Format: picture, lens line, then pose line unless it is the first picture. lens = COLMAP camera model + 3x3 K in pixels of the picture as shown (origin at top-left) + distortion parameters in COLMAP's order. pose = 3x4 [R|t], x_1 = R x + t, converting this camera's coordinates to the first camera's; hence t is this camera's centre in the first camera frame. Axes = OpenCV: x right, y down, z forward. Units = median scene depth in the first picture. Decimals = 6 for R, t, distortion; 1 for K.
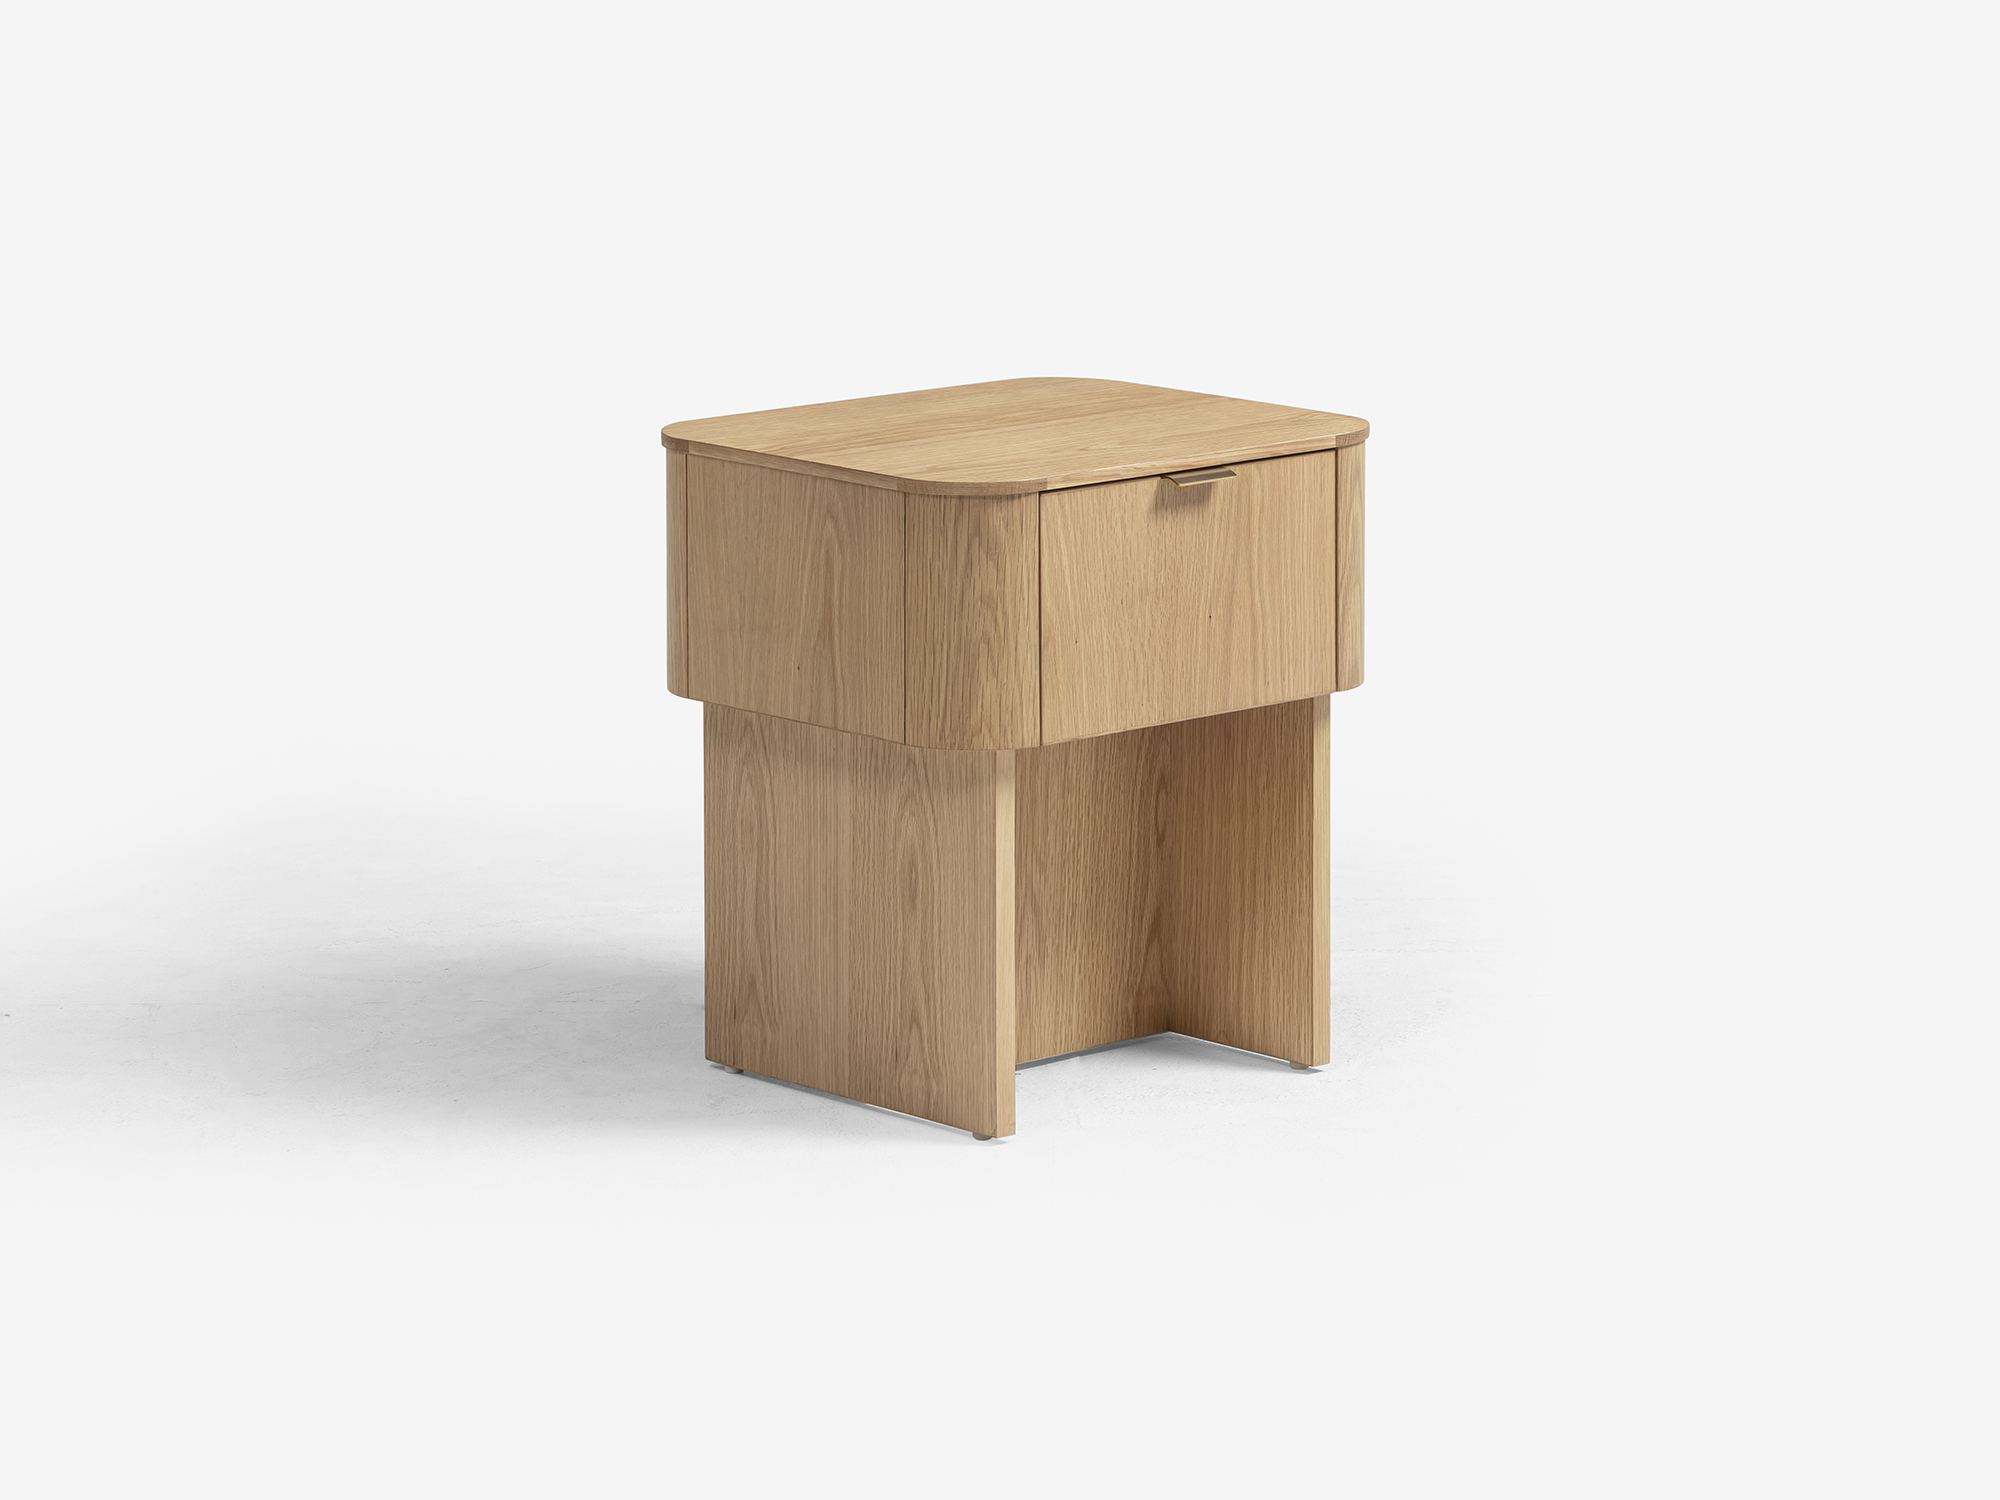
lens RADIAL K [[6116.4, 0, 1000.0], [0, 6116.4, 750.0], [0, 0, 1]] dist [0.012077, 0.176140]
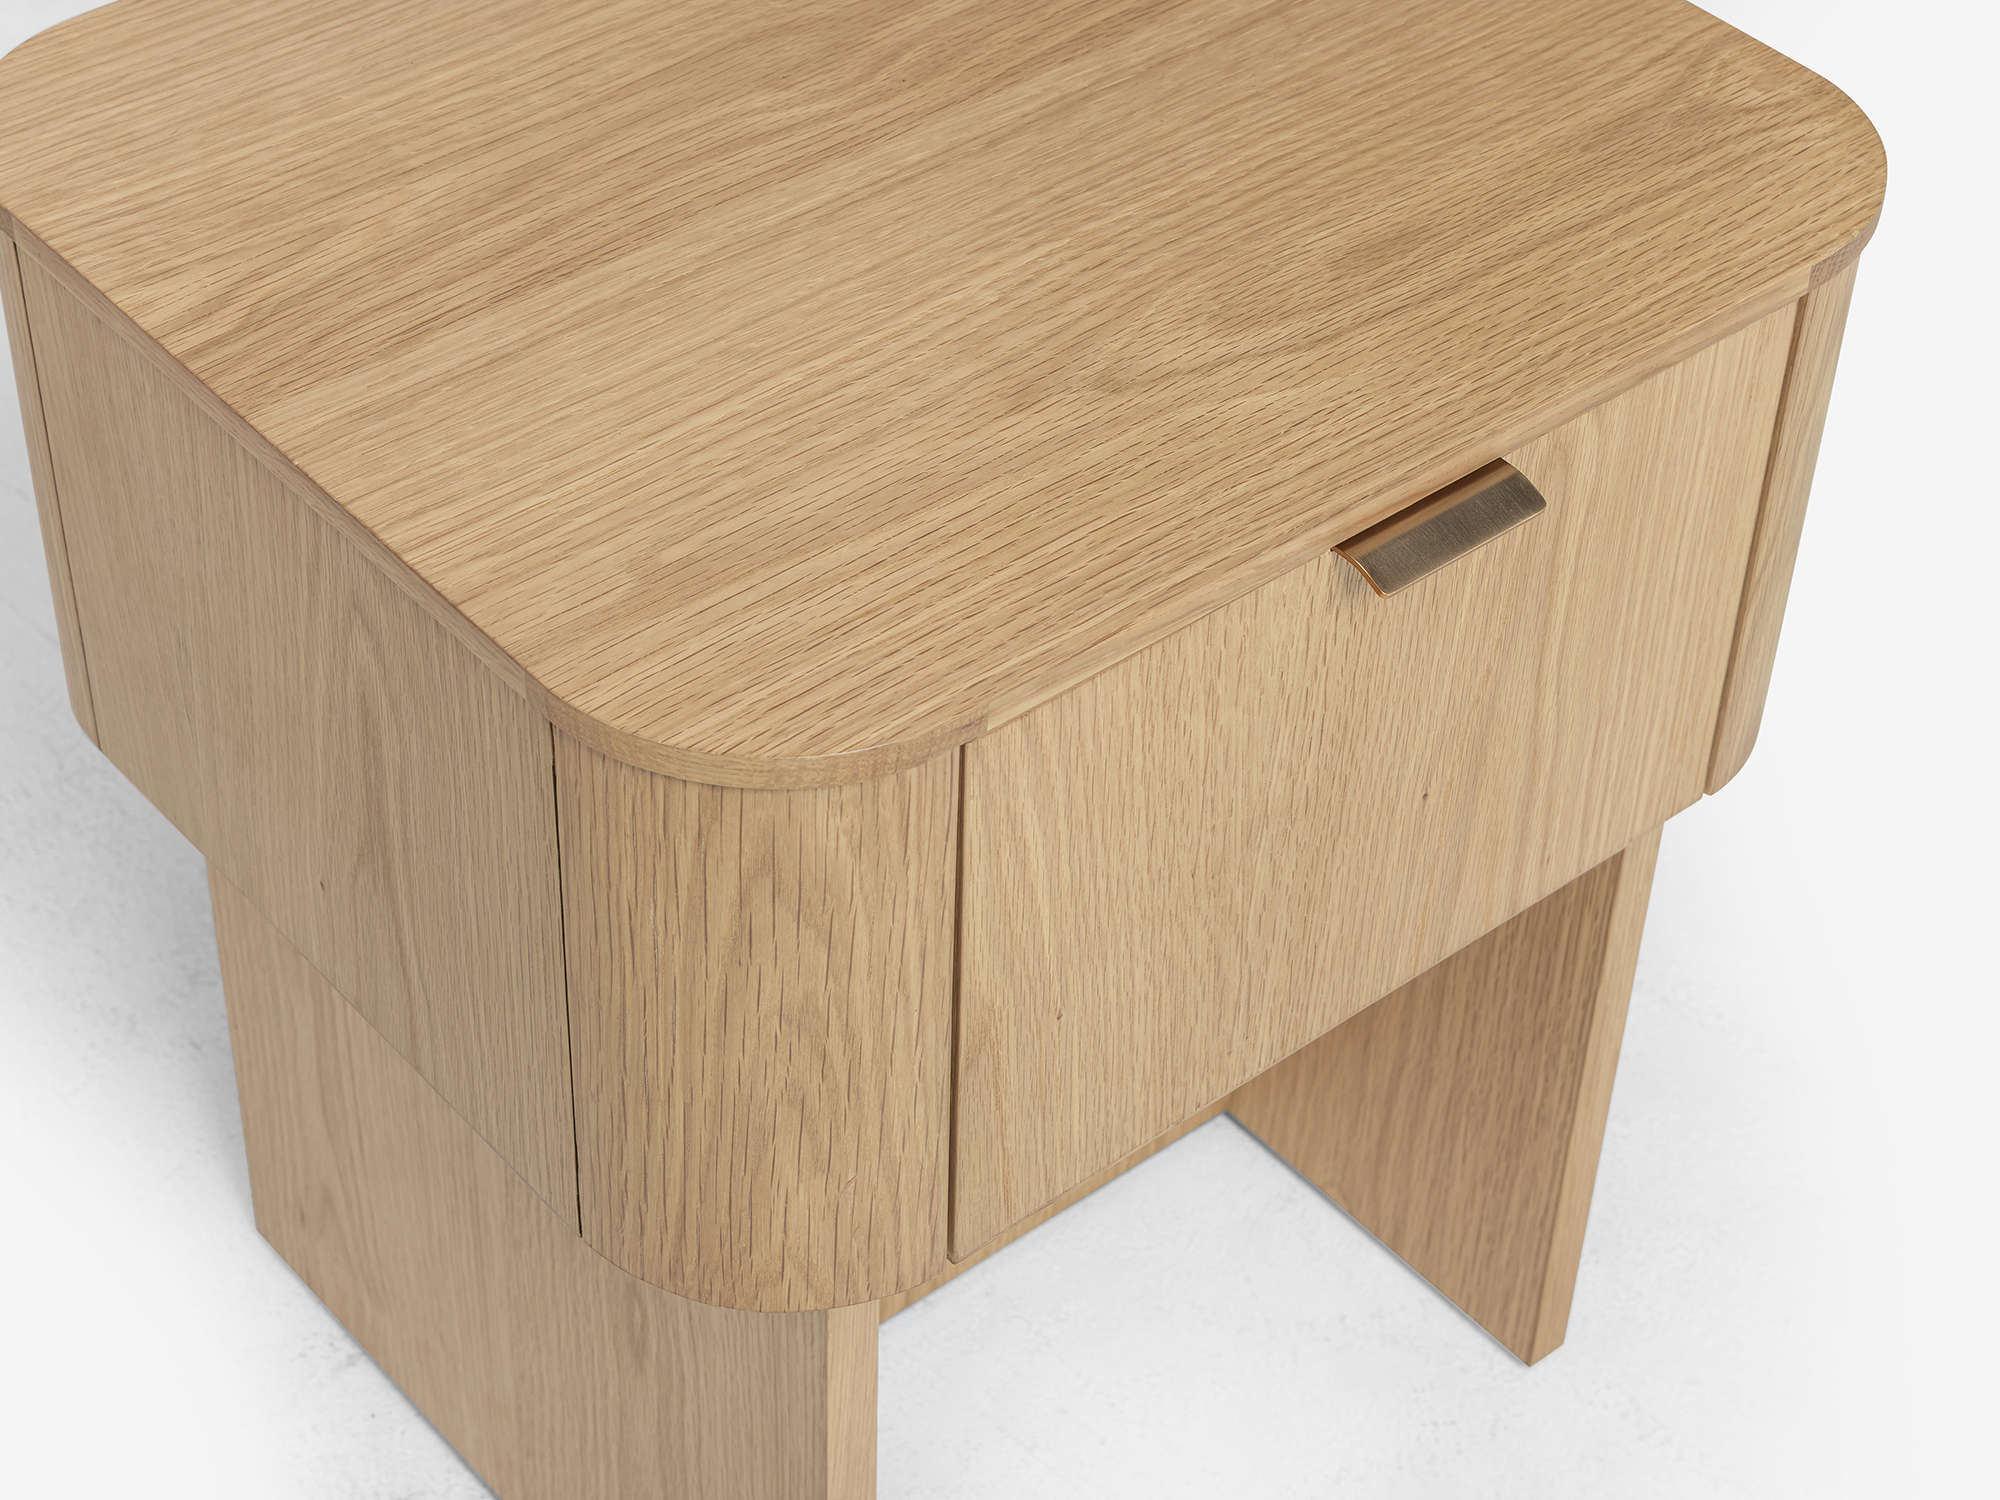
lens RADIAL K [[3766.3, 0, 1000.0], [0, 3766.3, 750.0], [0, 0, 1]] dist [0.039417, 0.000219]
pose [[0.999360, 0.034944, 0.007592, 0.006941], [-0.034031, 0.864207, 0.501984, -0.142037], [0.010980, -0.501921, 0.864844, 0.825661]]
